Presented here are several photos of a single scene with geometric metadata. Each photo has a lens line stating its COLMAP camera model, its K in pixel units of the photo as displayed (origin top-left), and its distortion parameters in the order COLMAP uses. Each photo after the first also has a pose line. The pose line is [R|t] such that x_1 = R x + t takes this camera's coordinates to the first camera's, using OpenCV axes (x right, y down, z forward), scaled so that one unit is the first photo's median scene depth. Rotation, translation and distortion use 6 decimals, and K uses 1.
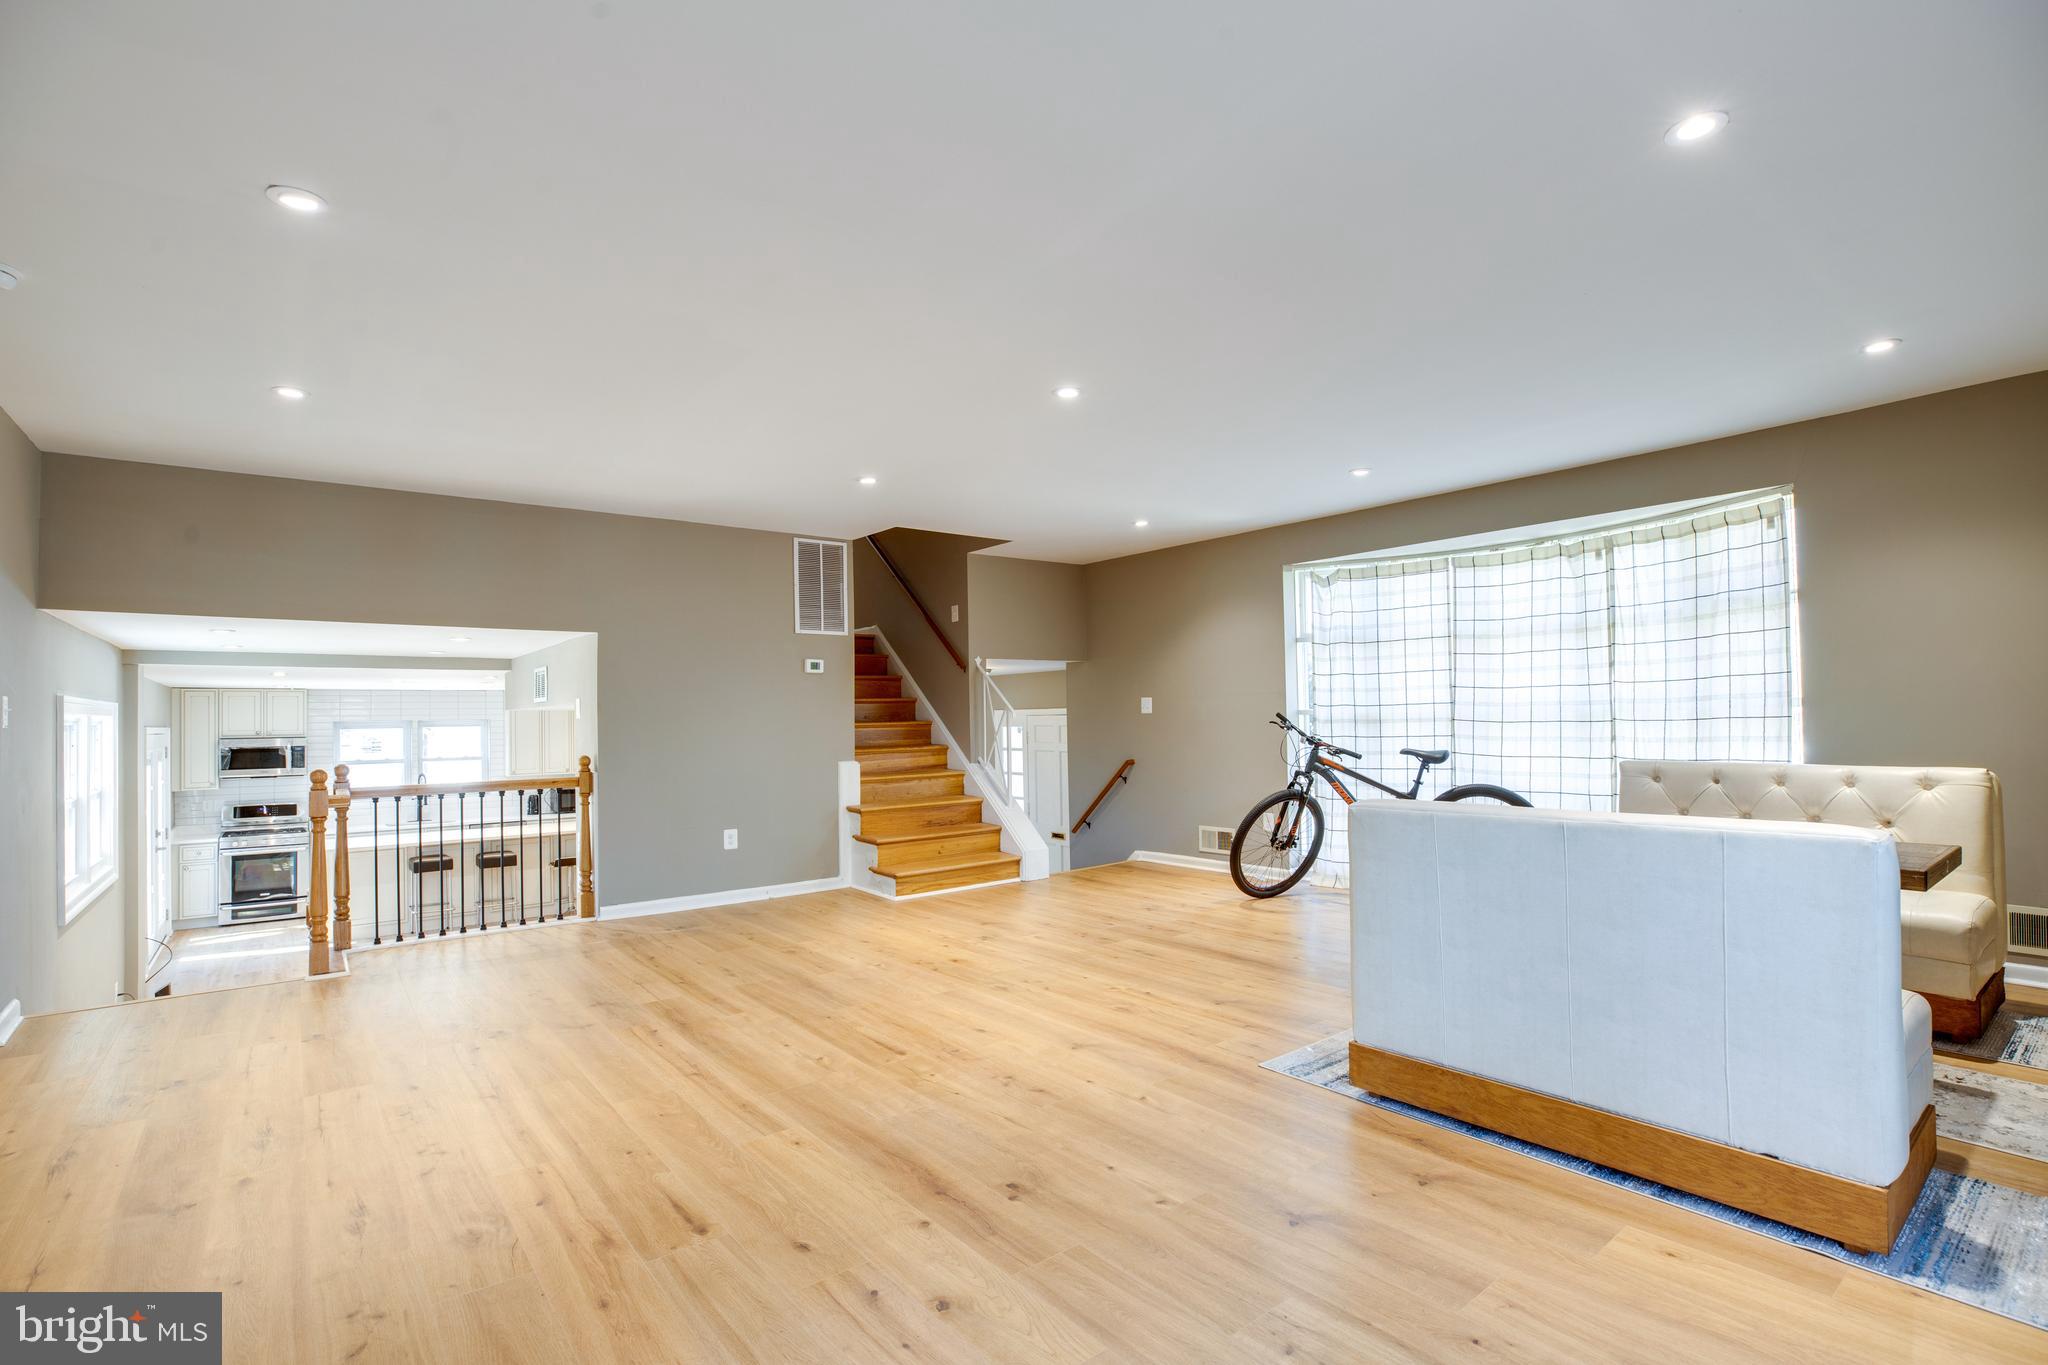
lens RADIAL K [[943.0, 0, 1027.6], [0, 943.0, 690.8], [0, 0, 1]] dist [-0.045708, 0.012830]
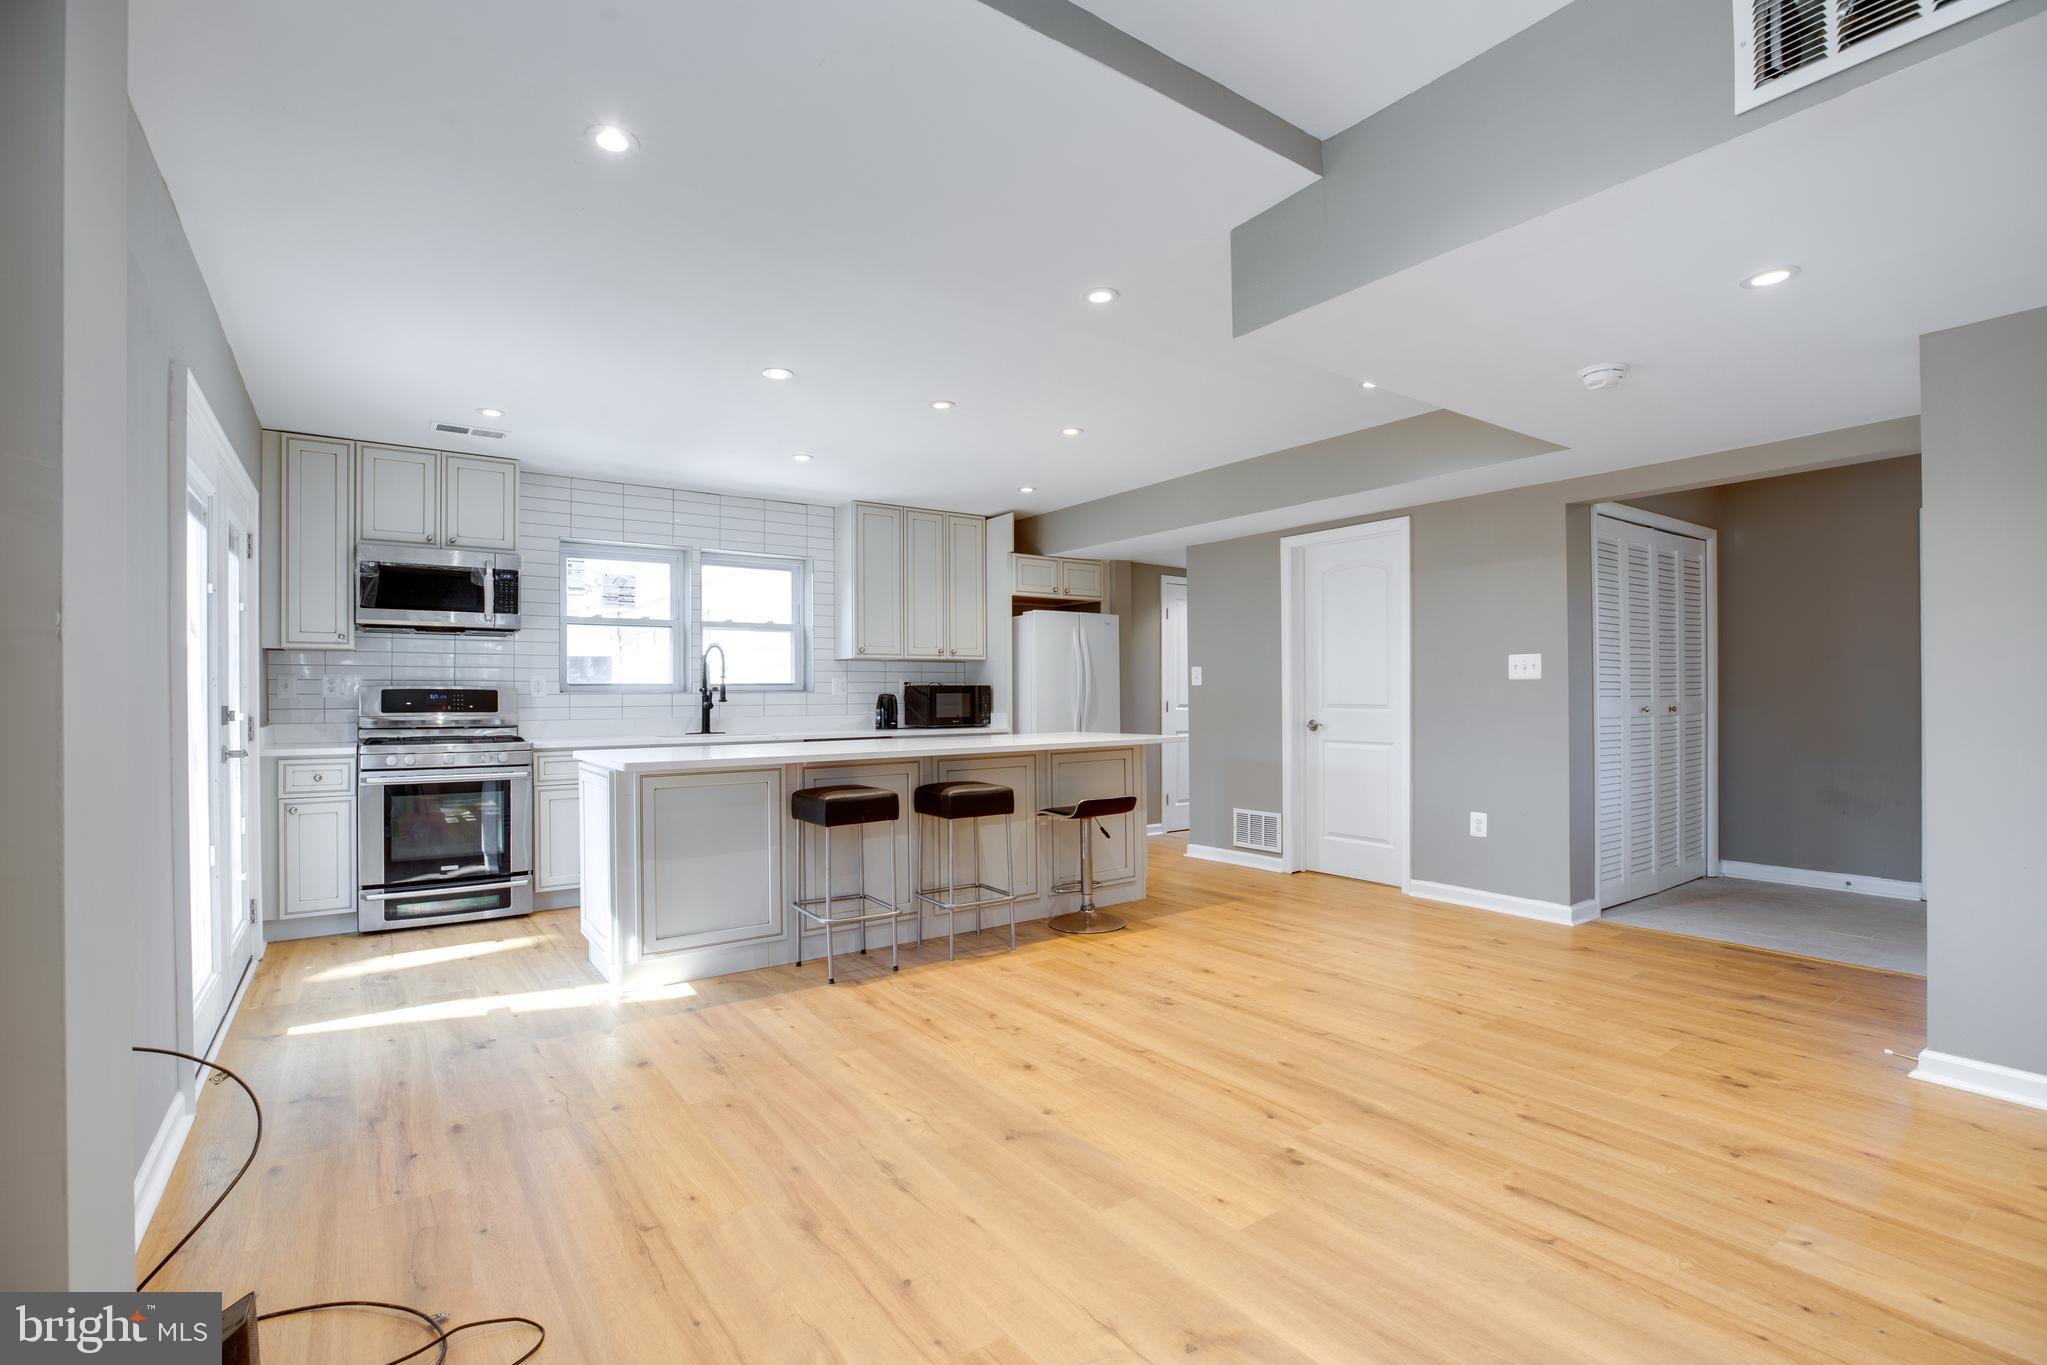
lens RADIAL K [[934.5, 0, 1022.1], [0, 934.5, 688.2], [0, 0, 1]] dist [-0.033418, 0.001096]
pose [[0.998187, 0.011861, -0.059000, -0.507144], [-0.010588, 0.999705, 0.021836, 0.114782], [0.059242, -0.021172, 0.998019, 0.542484]]
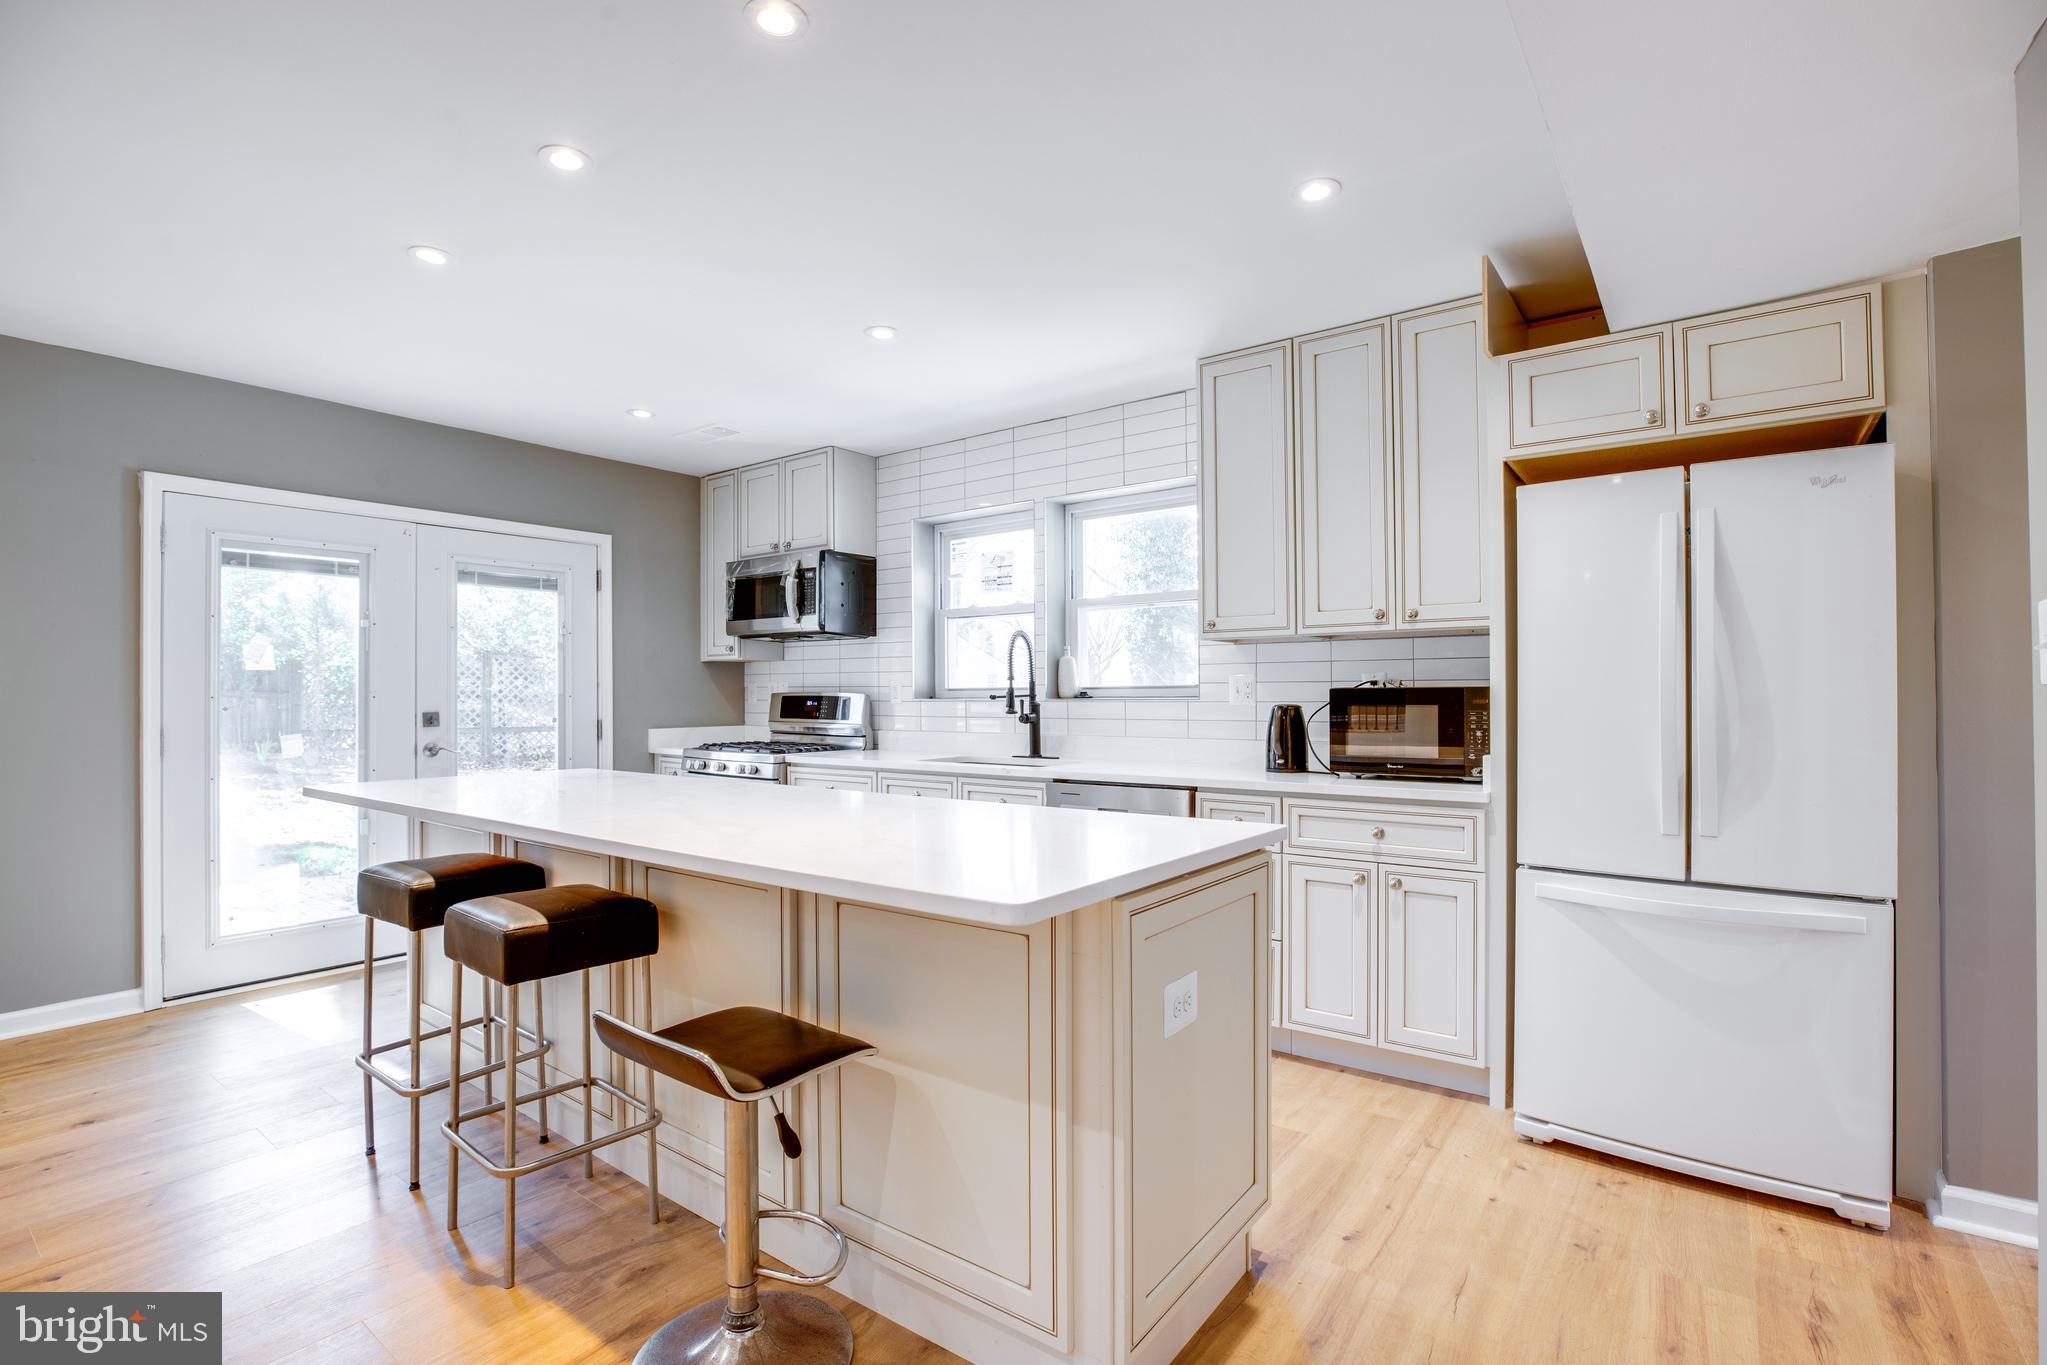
lens RADIAL K [[942.6, 0, 1027.1], [0, 942.6, 690.8], [0, 0, 1]] dist [-0.045708, 0.012830]
pose [[0.247665, 0.013185, -0.968756, -0.322490], [0.025430, 0.999474, 0.020104, 0.119946], [0.968512, -0.029615, 0.247200, 1.033237]]
